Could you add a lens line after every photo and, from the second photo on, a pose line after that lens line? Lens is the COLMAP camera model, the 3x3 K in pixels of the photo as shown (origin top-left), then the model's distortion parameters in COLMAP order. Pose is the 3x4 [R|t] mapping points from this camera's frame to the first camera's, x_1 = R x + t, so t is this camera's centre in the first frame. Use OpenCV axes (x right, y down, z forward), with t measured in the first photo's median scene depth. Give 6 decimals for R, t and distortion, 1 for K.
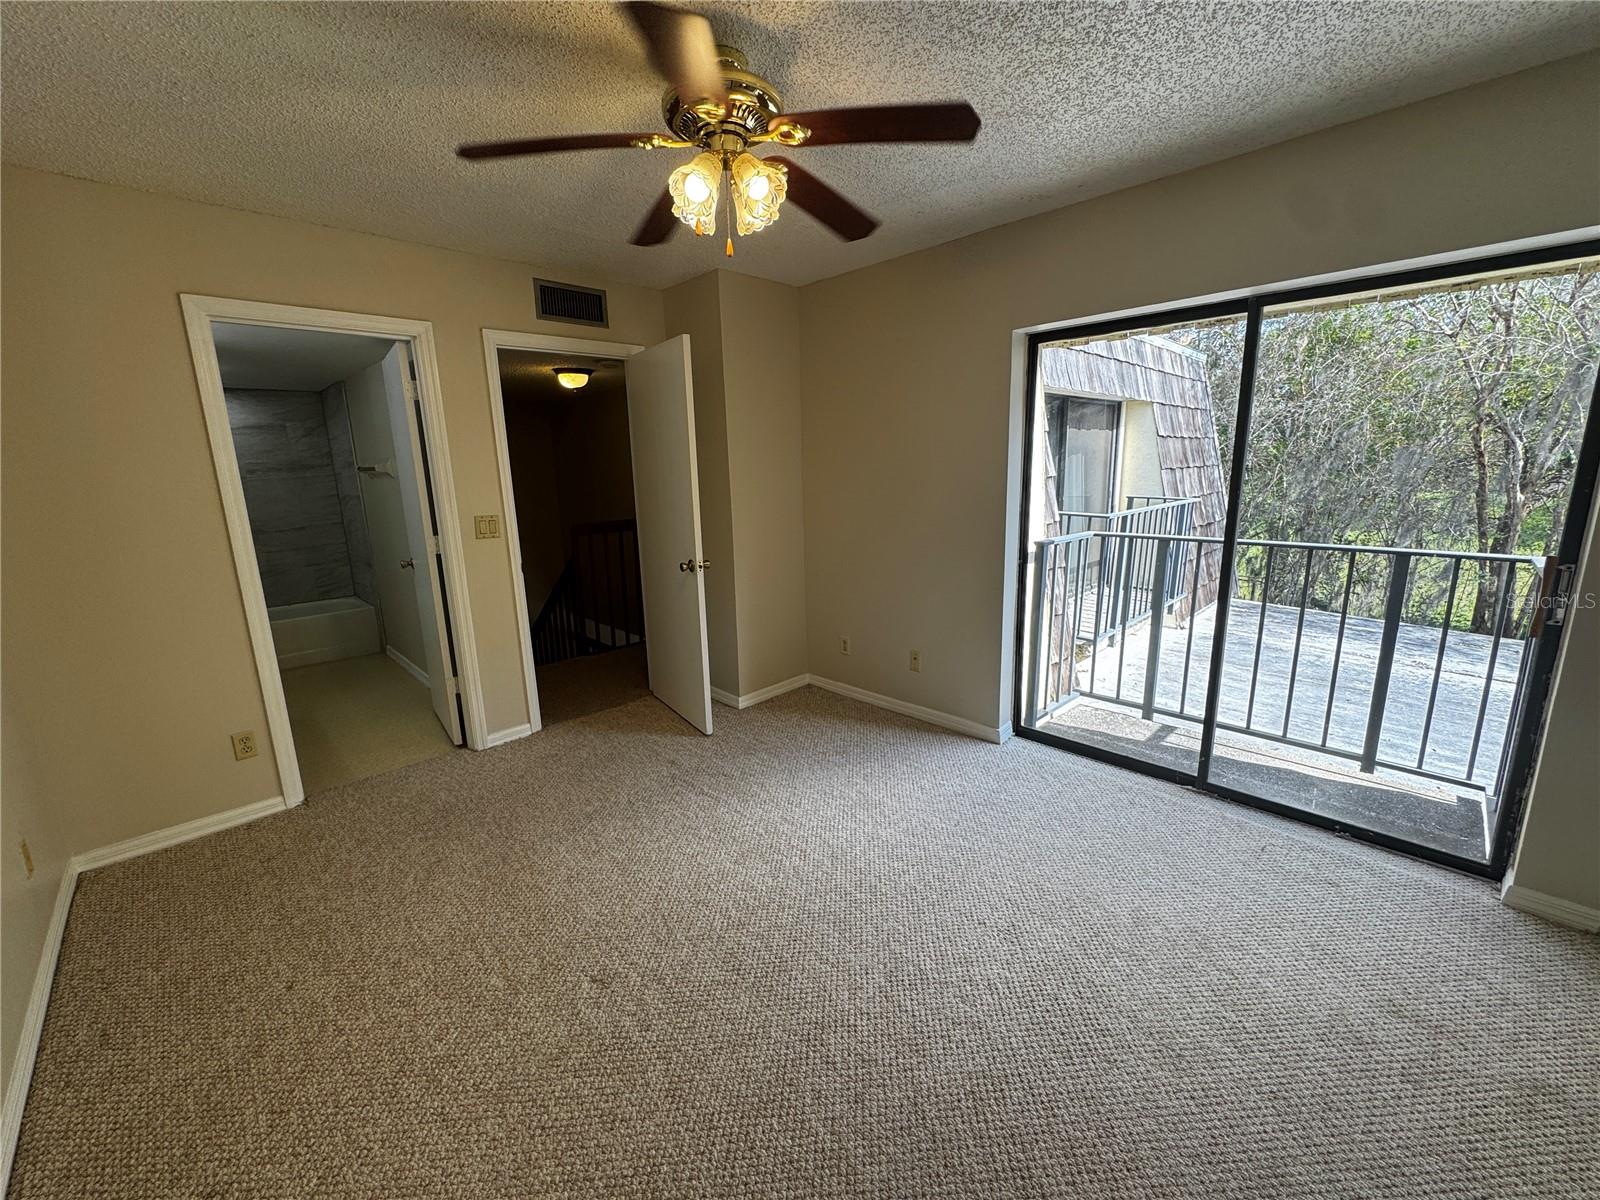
lens RADIAL K [[642.3, 0, 805.5], [0, 642.3, 599.5], [0, 0, 1]] dist [-0.002477, 0.000377]
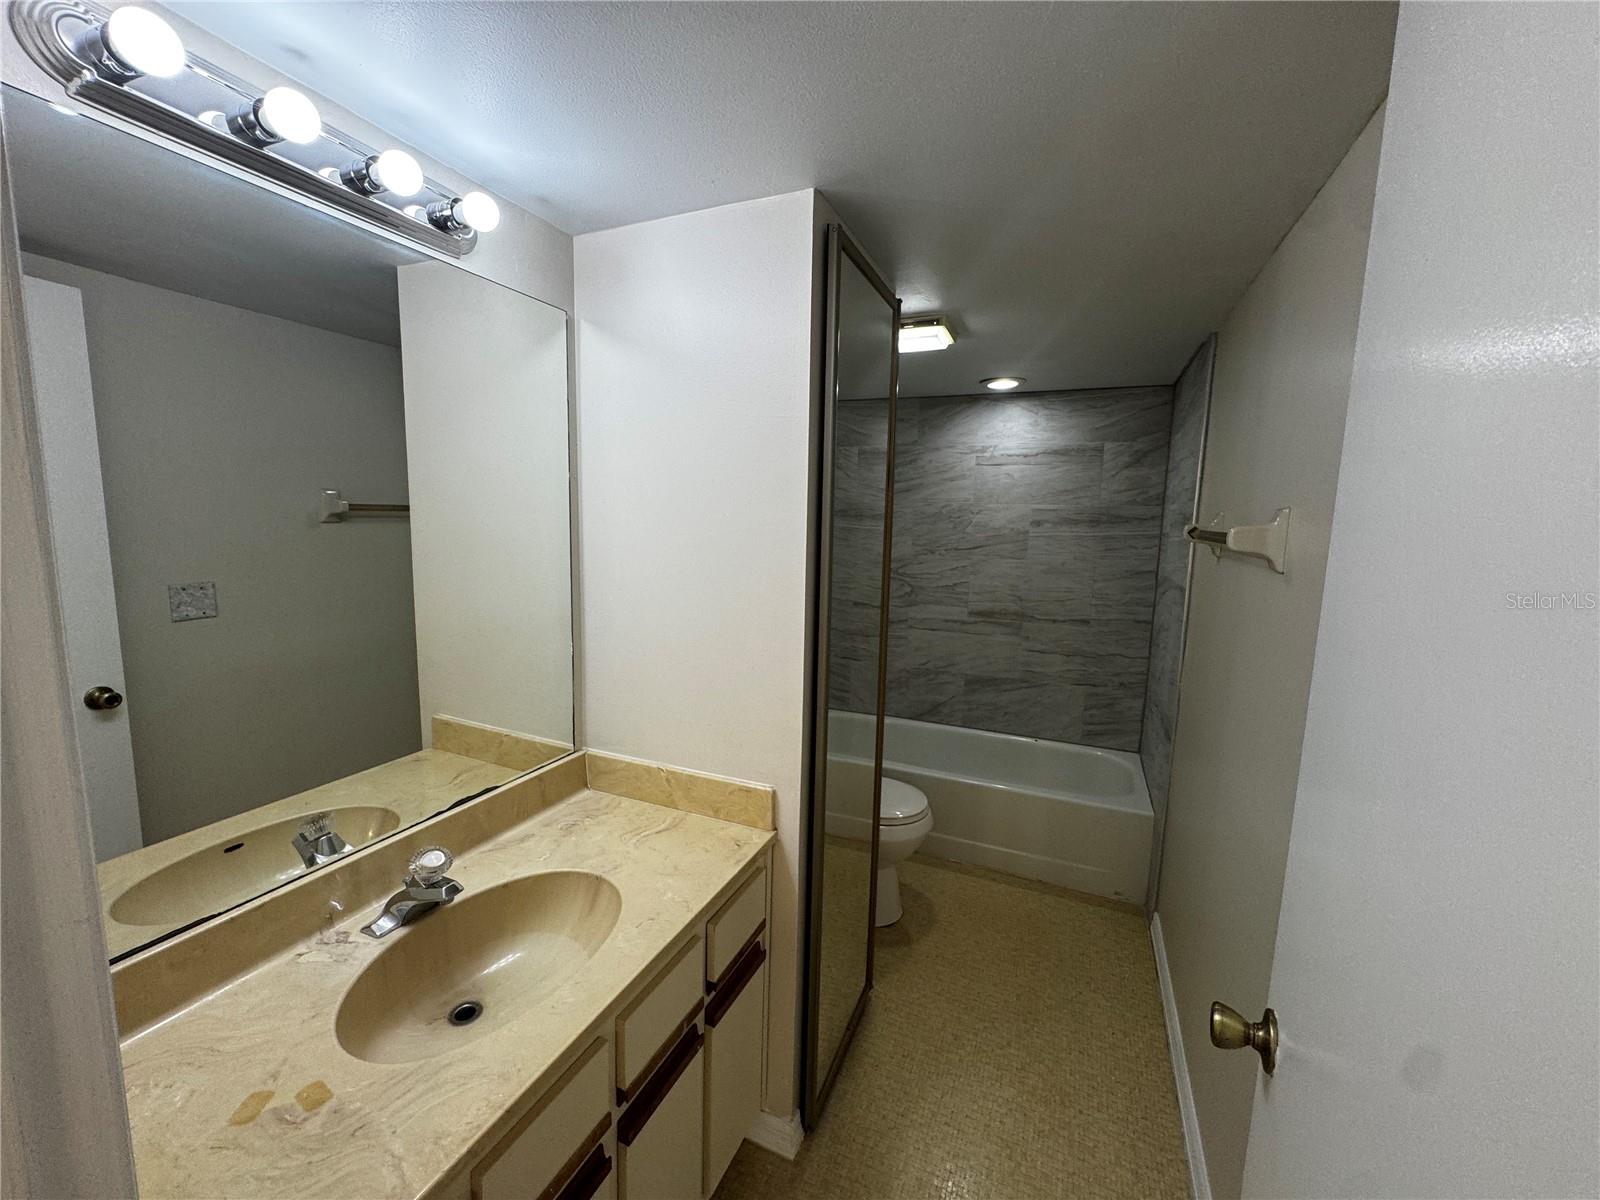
lens RADIAL K [[642.3, 0, 801.9], [0, 642.3, 599.3], [0, 0, 1]] dist [-0.002477, 0.000377]
pose [[0.375487, 0.158316, -0.913206, -0.356138], [-0.222076, 0.971969, 0.077191, -0.120815], [0.899829, 0.173817, 0.400120, 0.538086]]
